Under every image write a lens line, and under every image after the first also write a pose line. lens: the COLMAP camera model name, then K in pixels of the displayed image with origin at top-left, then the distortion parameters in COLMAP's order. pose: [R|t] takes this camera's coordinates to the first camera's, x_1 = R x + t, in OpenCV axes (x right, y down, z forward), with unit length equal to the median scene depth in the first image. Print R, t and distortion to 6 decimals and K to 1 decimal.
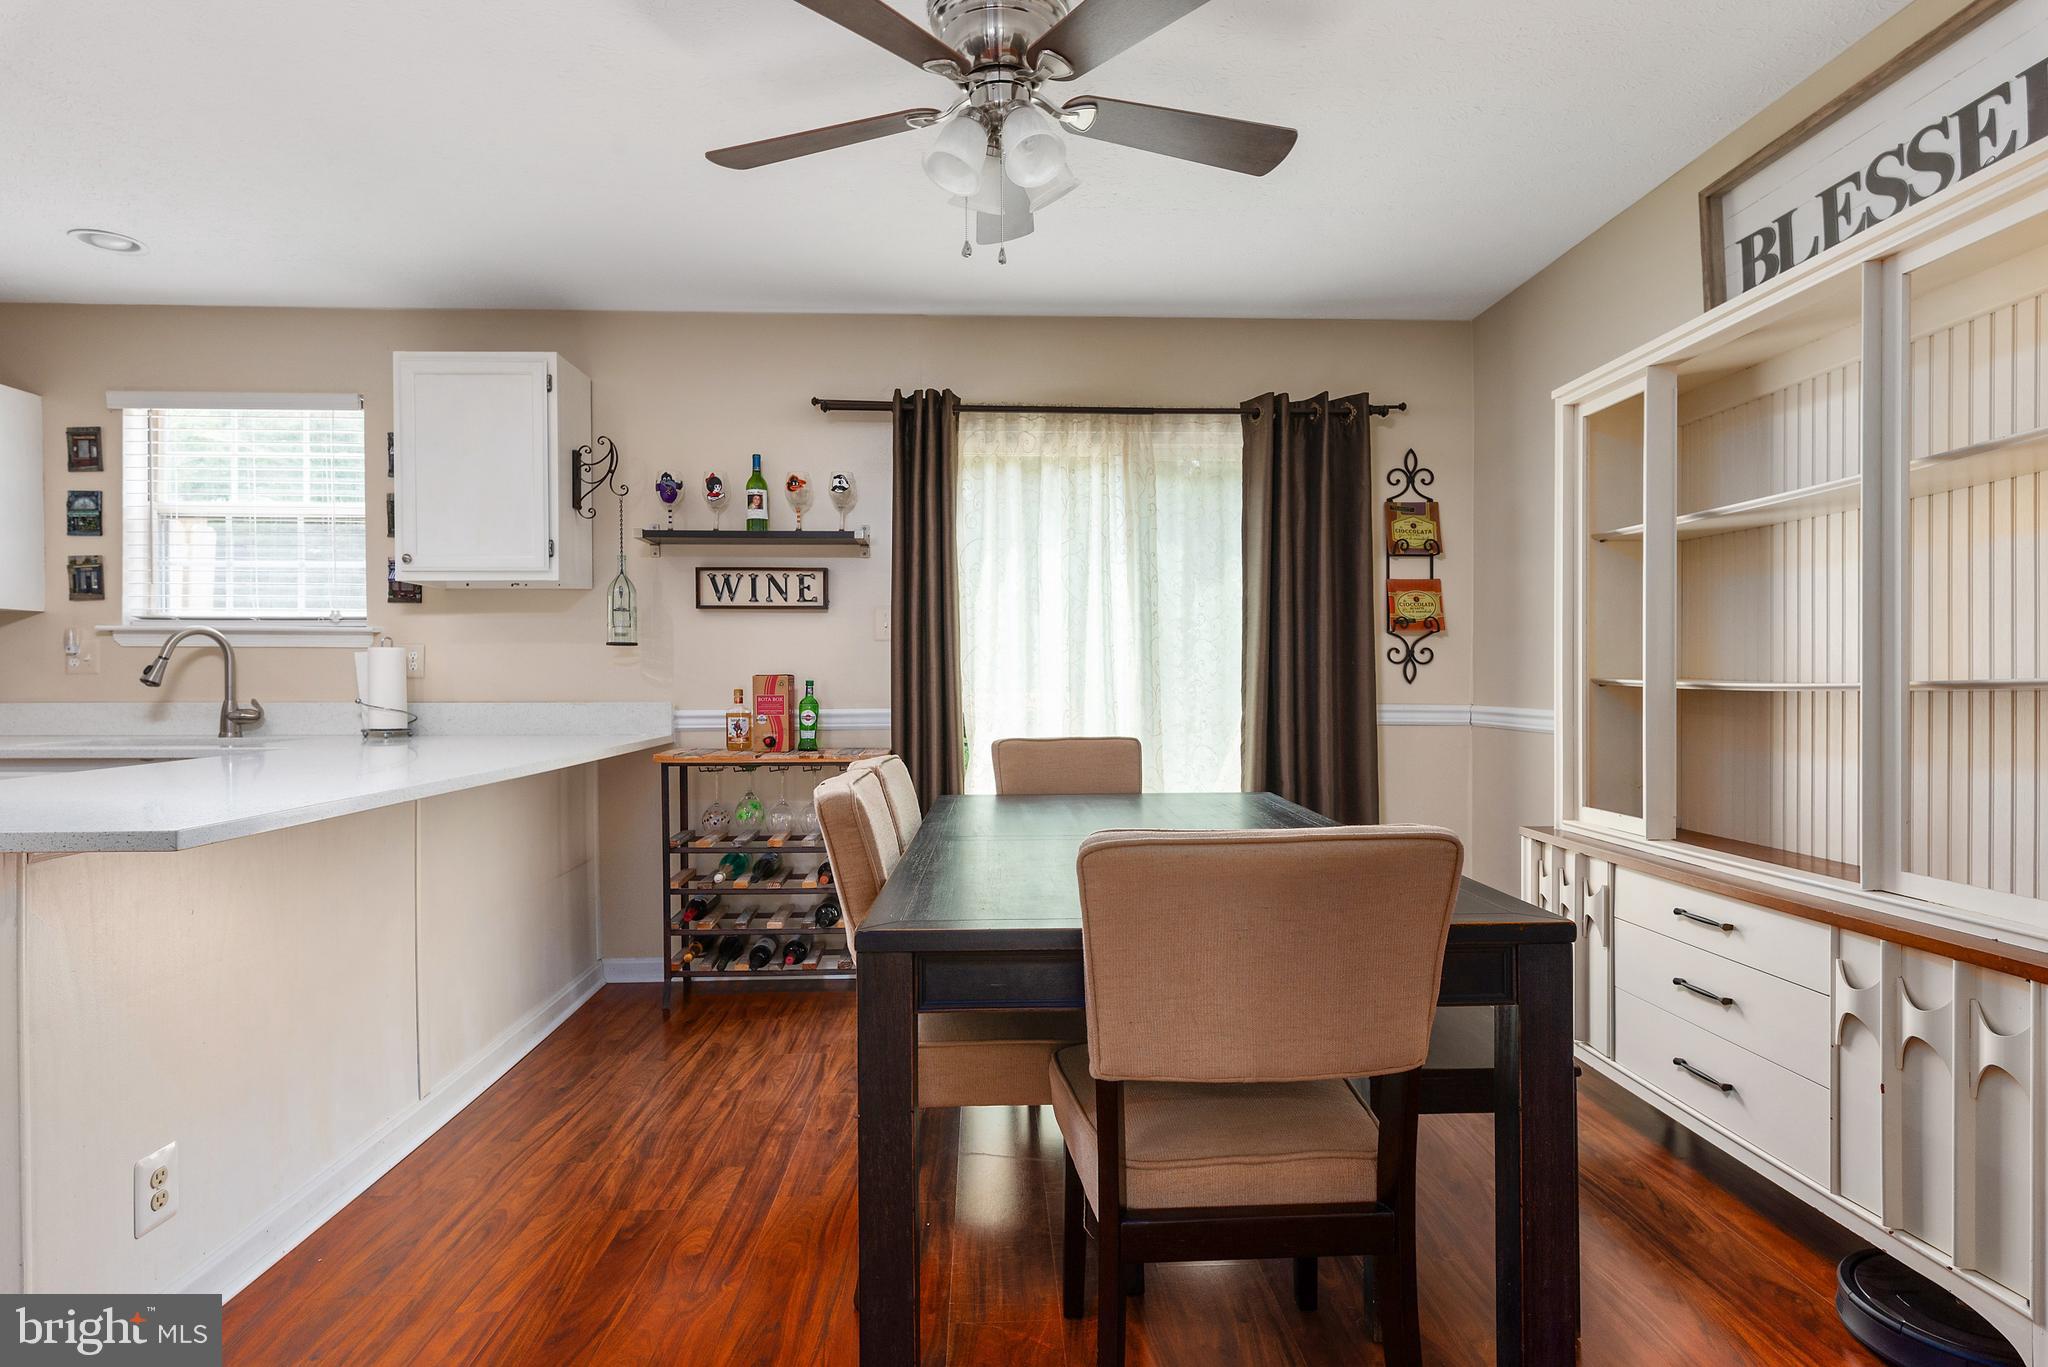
lens RADIAL K [[1047.6, 0, 1028.0], [0, 1047.6, 691.5], [0, 0, 1]] dist [-0.001517, 0.000112]
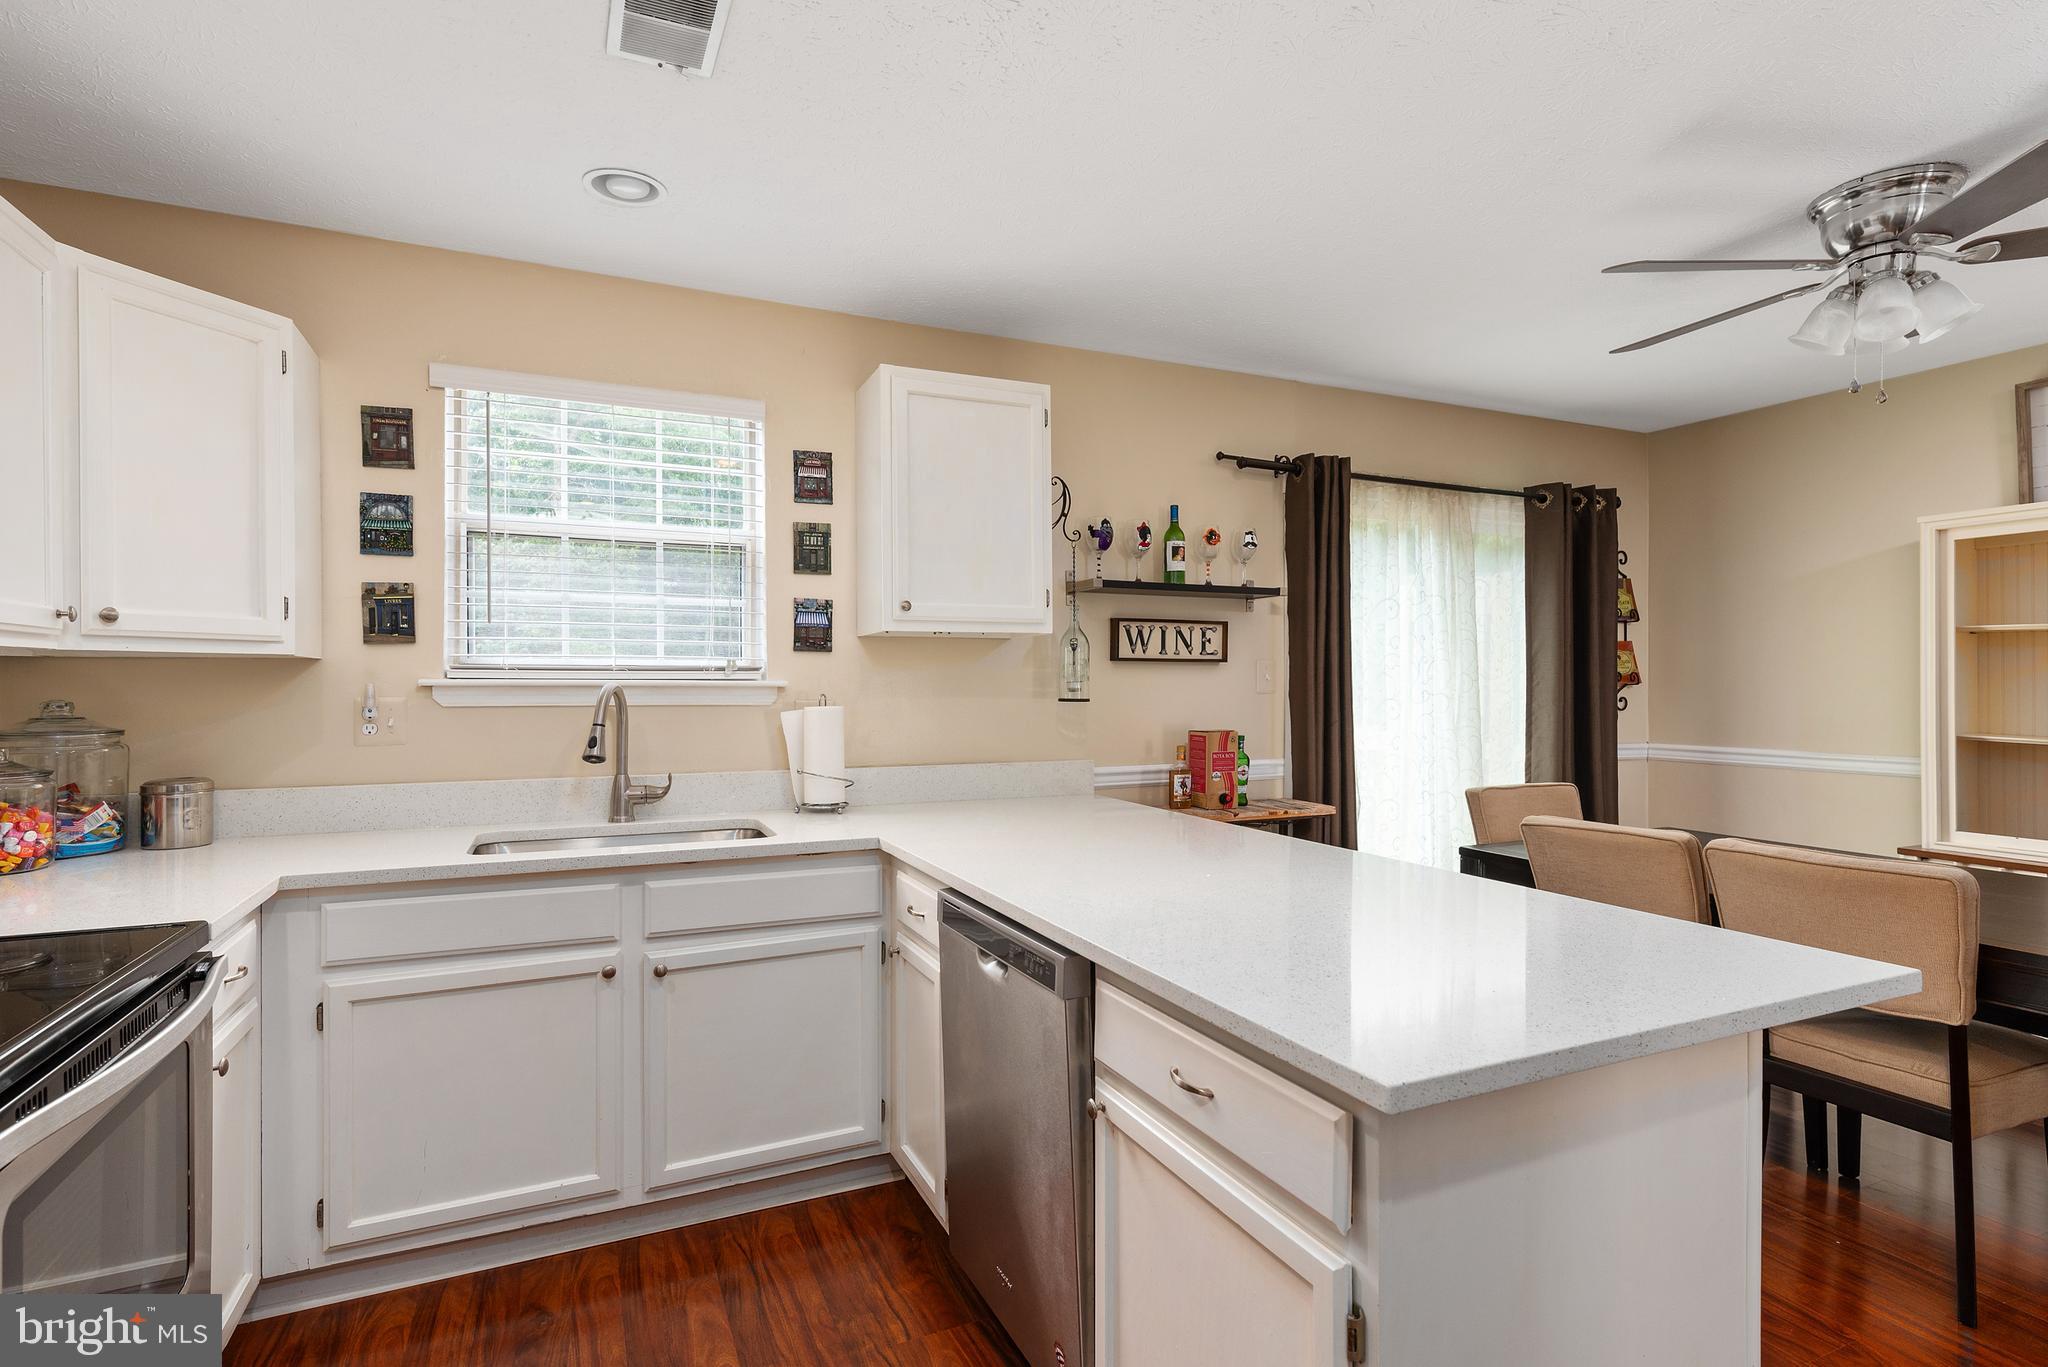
lens RADIAL K [[1009.1, 0, 1030.4], [0, 1009.1, 690.9], [0, 0, 1]] dist [0.002609, 0.000656]
pose [[0.925744, -0.002395, 0.378143, -0.745386], [0.004184, 0.999984, -0.003909, -0.048978], [-0.378128, 0.005201, 0.925739, 0.174741]]
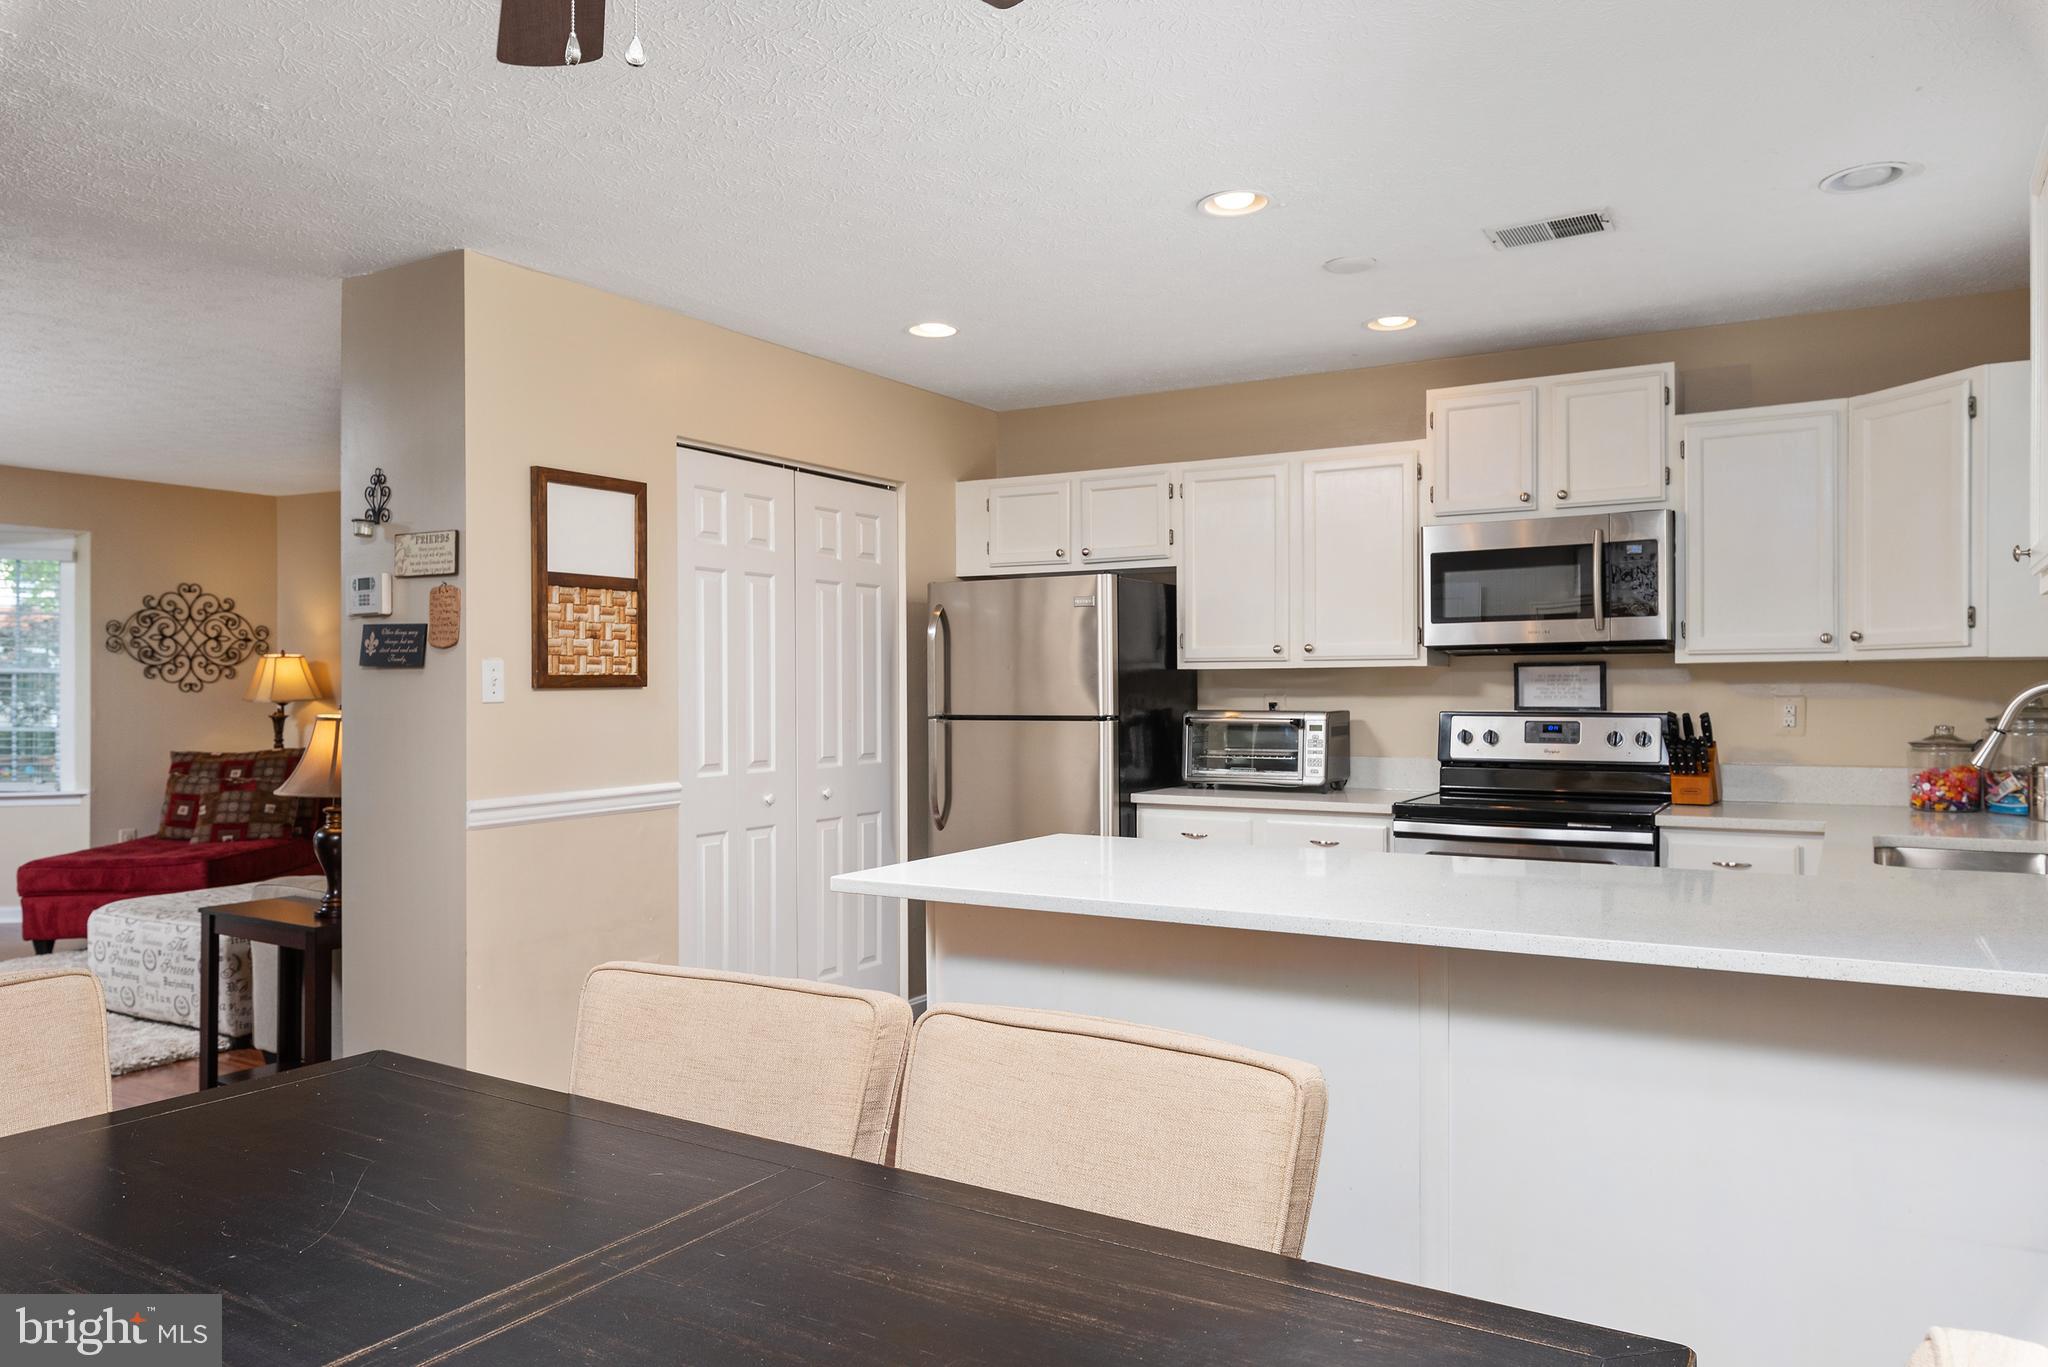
lens RADIAL K [[1453.2, 0, 1024.0], [0, 1453.2, 683.5], [0, 0, 1]] dist [0.004390, 0.001500]
pose [[-0.560354, -0.001299, -0.828252, 0.290742], [-0.007776, 0.999963, 0.003692, -0.054463], [0.828217, 0.008510, -0.560343, 0.926761]]
